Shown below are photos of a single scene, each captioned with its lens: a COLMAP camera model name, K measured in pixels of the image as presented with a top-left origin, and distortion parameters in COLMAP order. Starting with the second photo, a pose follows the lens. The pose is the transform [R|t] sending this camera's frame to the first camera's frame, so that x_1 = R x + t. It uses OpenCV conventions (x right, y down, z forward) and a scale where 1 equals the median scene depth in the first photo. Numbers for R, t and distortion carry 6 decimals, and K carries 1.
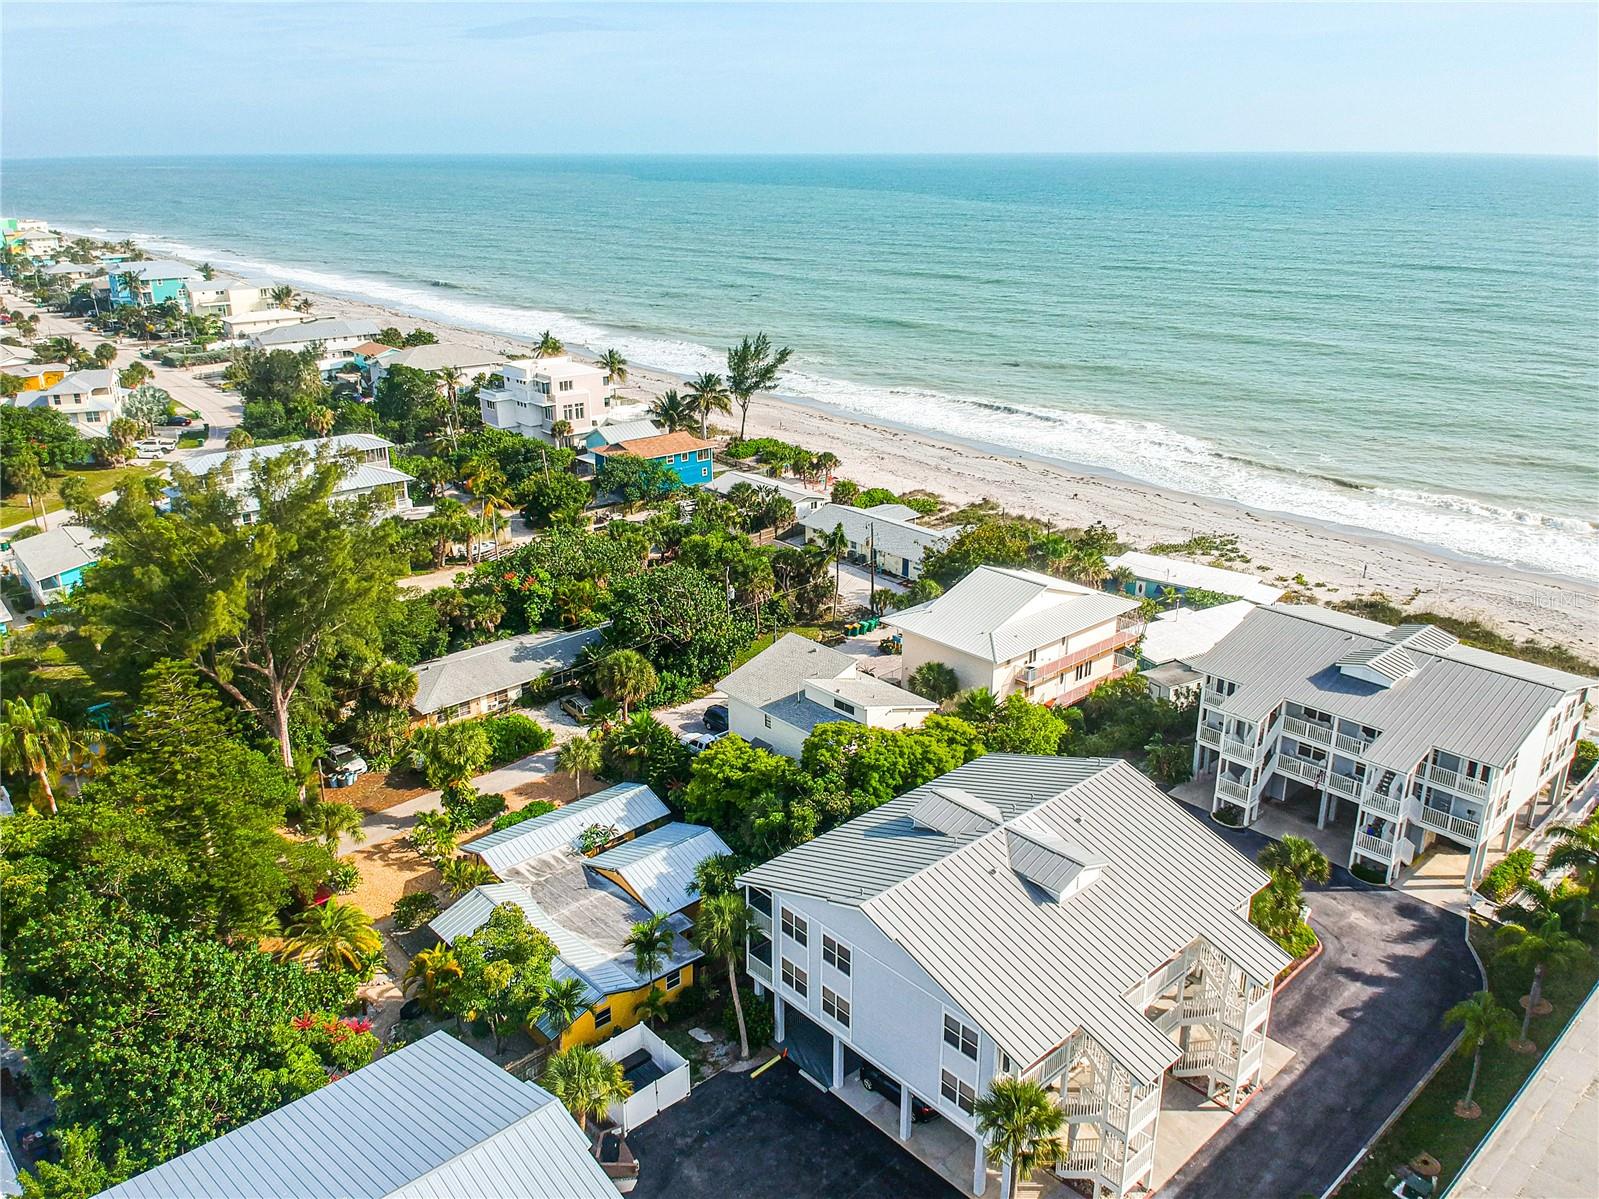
lens RADIAL K [[1203.9, 0, 799.5], [0, 1203.9, 599.5], [0, 0, 1]] dist [0.105952, -0.194243]
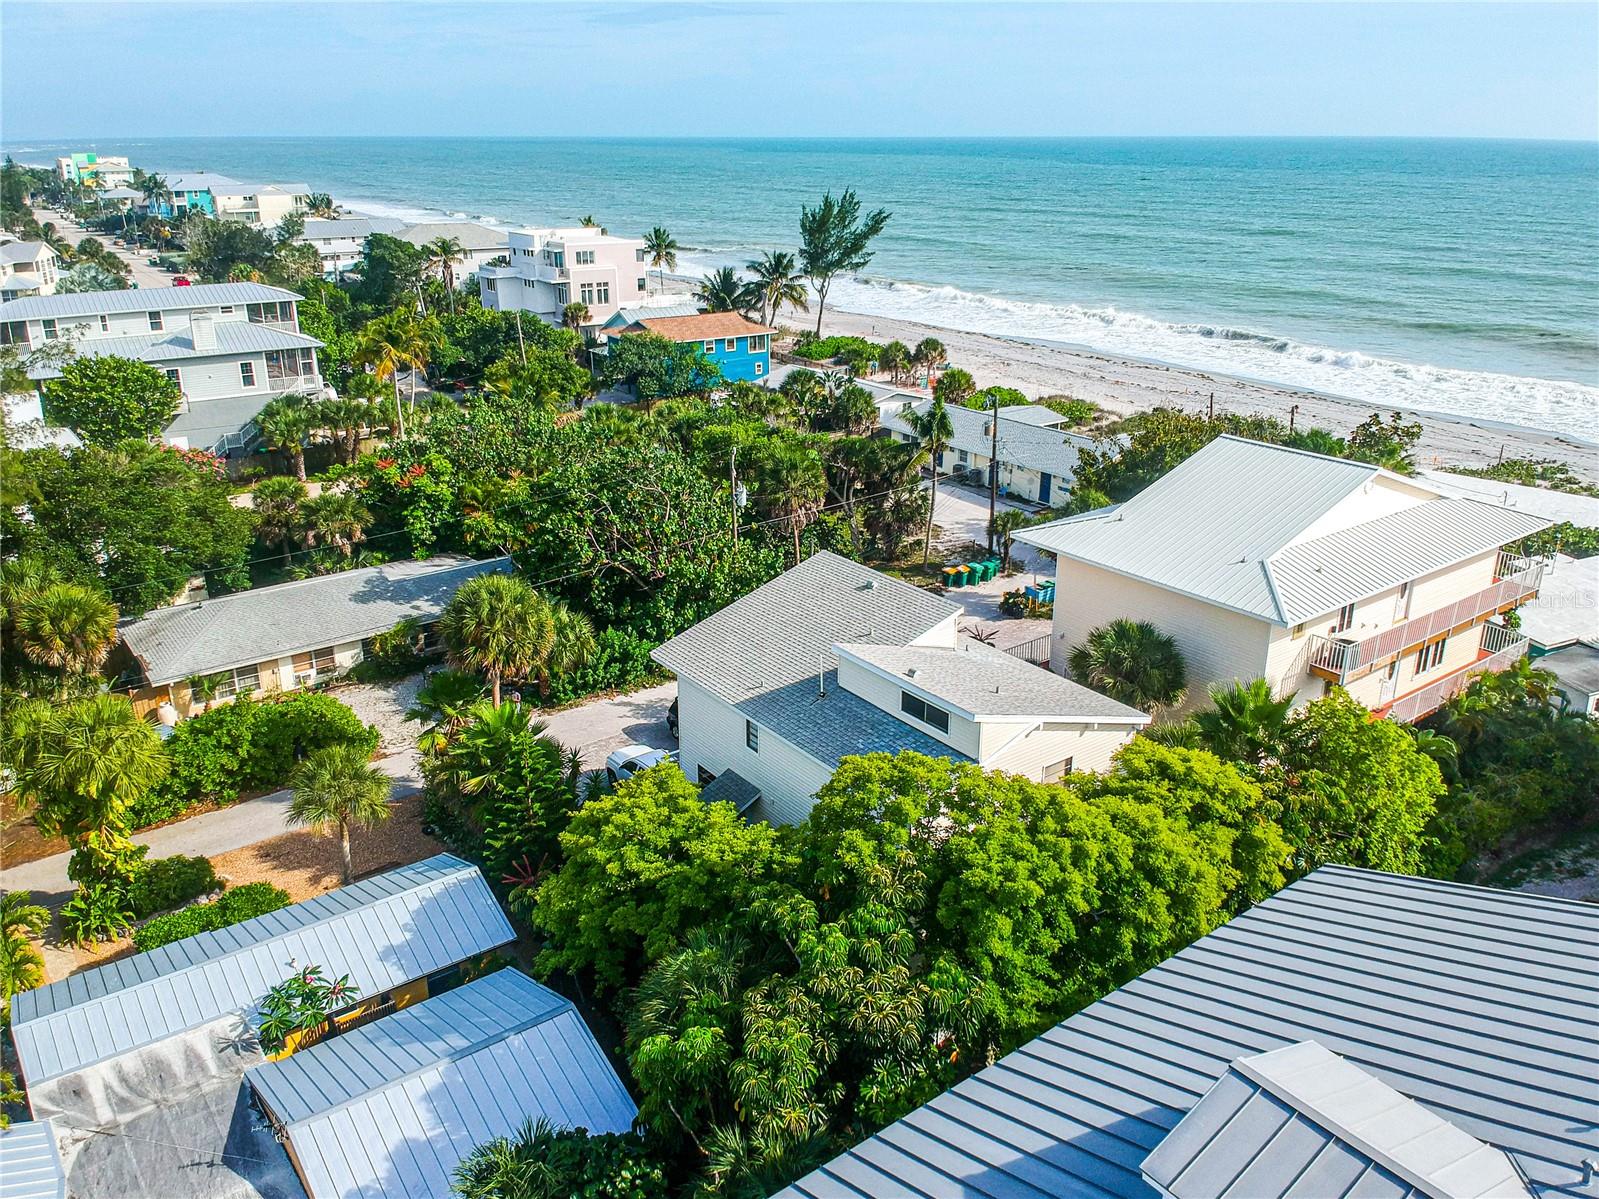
lens RADIAL K [[1203.9, 0, 799.5], [0, 1203.9, 599.5], [0, 0, 1]] dist [0.105952, -0.194243]
pose [[0.995447, 0.035923, -0.088291, 0.022704], [-0.034997, 0.999315, 0.012013, 0.036243], [0.088662, -0.008868, 0.996022, 0.450540]]
